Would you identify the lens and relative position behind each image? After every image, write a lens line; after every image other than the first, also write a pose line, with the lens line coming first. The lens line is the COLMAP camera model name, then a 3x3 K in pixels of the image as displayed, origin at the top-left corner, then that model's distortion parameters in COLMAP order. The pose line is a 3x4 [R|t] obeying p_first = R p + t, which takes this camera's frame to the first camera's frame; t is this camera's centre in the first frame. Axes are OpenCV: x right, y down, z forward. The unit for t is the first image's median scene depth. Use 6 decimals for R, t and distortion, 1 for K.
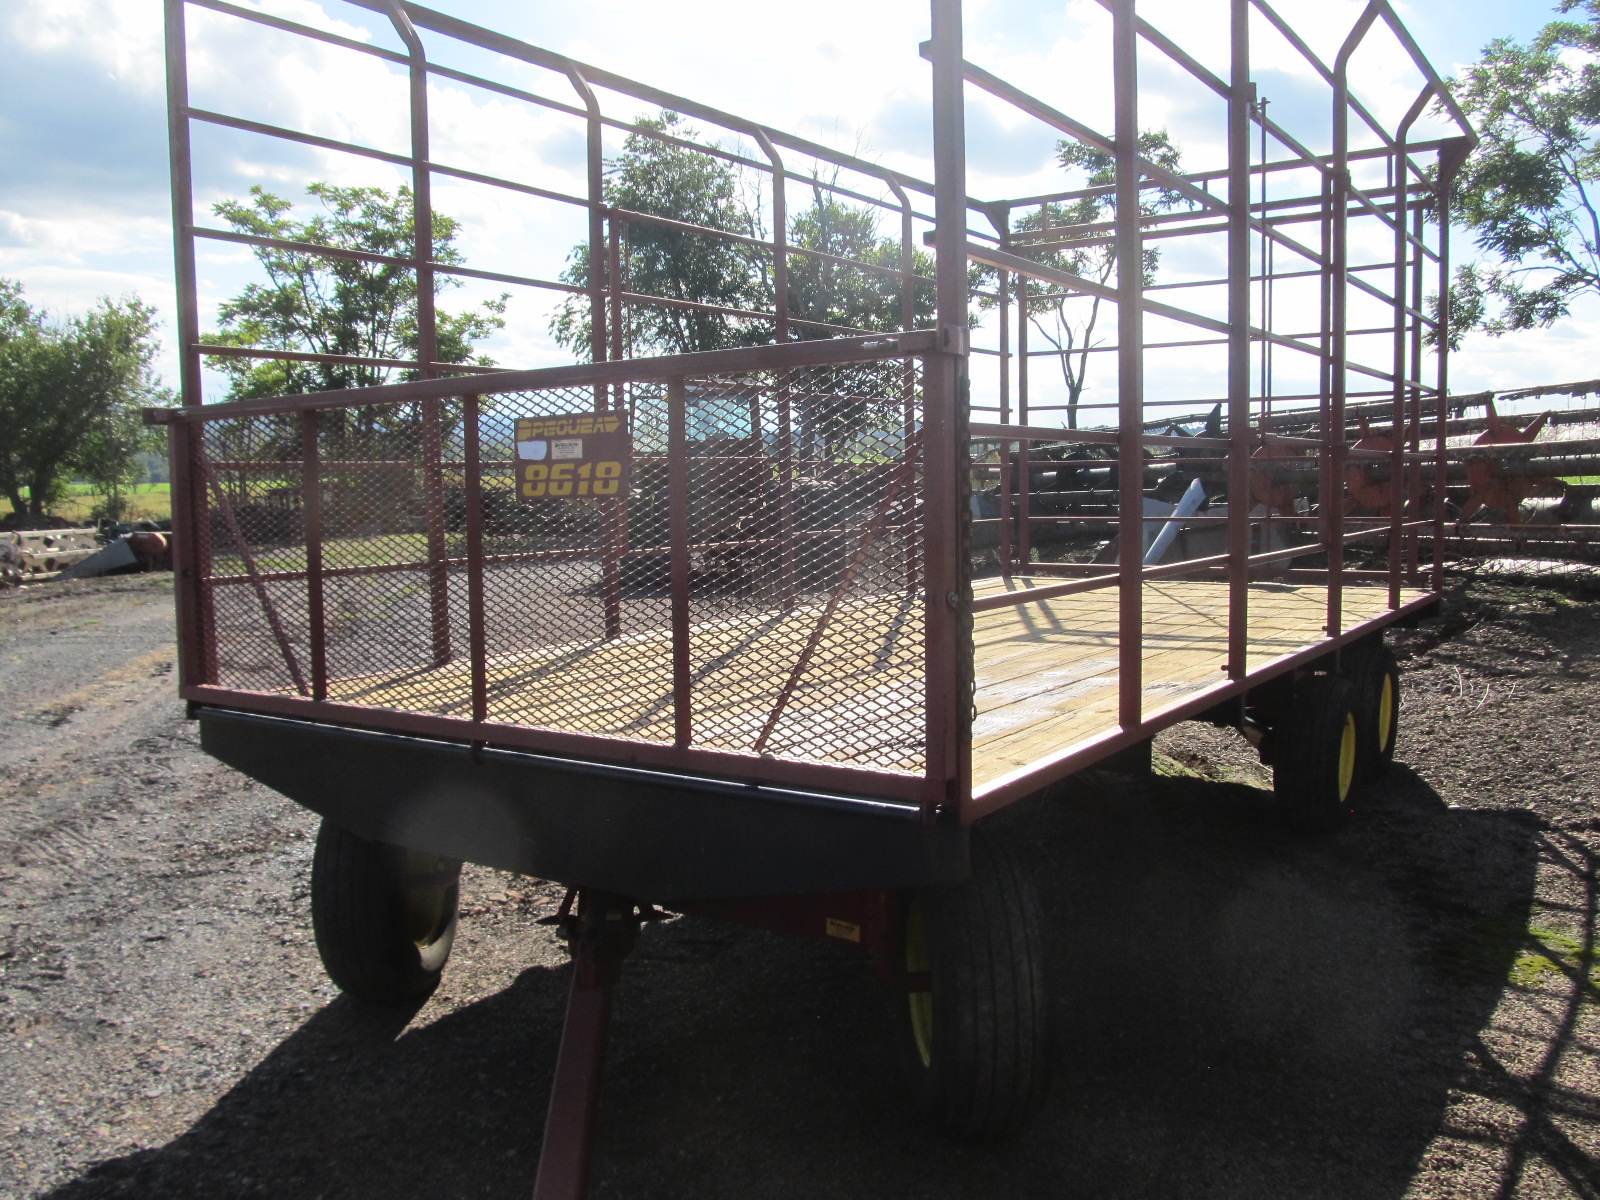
lens RADIAL K [[1314.3, 0, 798.5], [0, 1314.3, 601.7], [0, 0, 1]] dist [-0.056470, 0.009977]
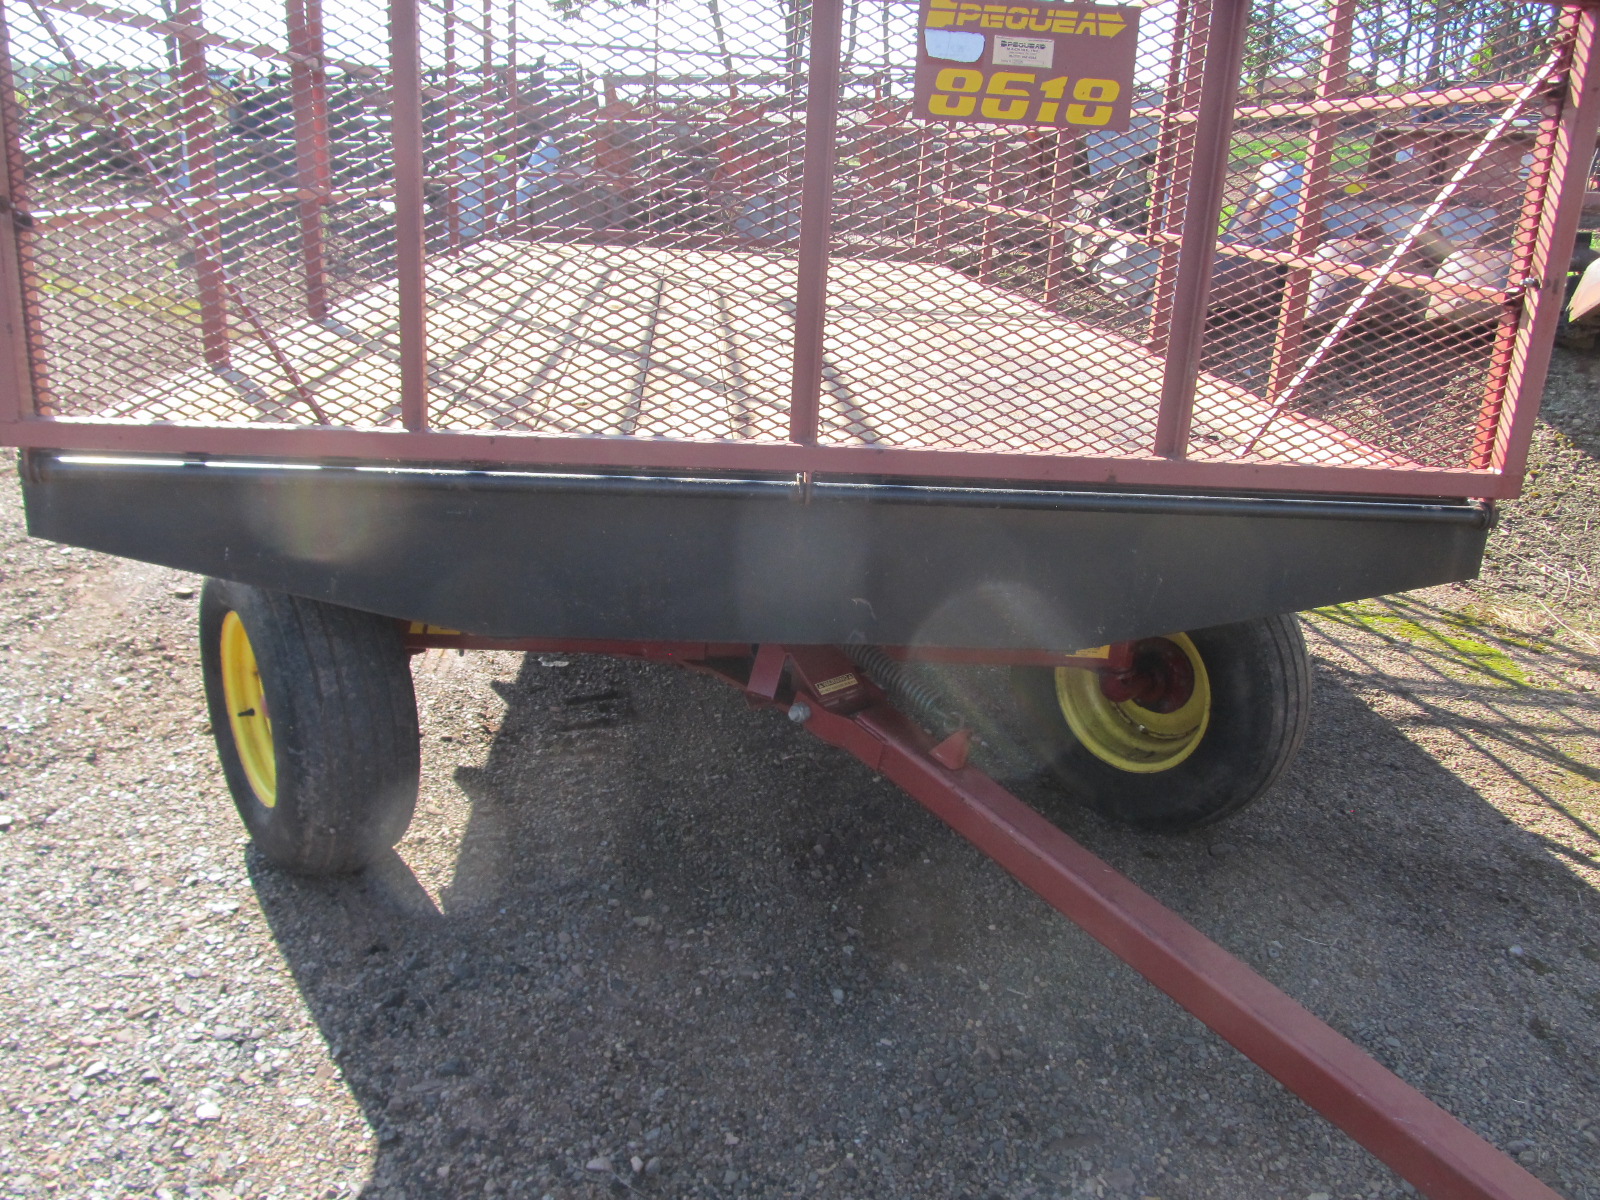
lens RADIAL K [[1314.3, 0, 799.9], [0, 1314.3, 597.0], [0, 0, 1]] dist [-0.056470, 0.009977]
pose [[0.764053, -0.139320, 0.629931, -0.741604], [-0.019009, 0.971119, 0.237836, 0.004021], [-0.644873, -0.193693, 0.739339, 0.501293]]
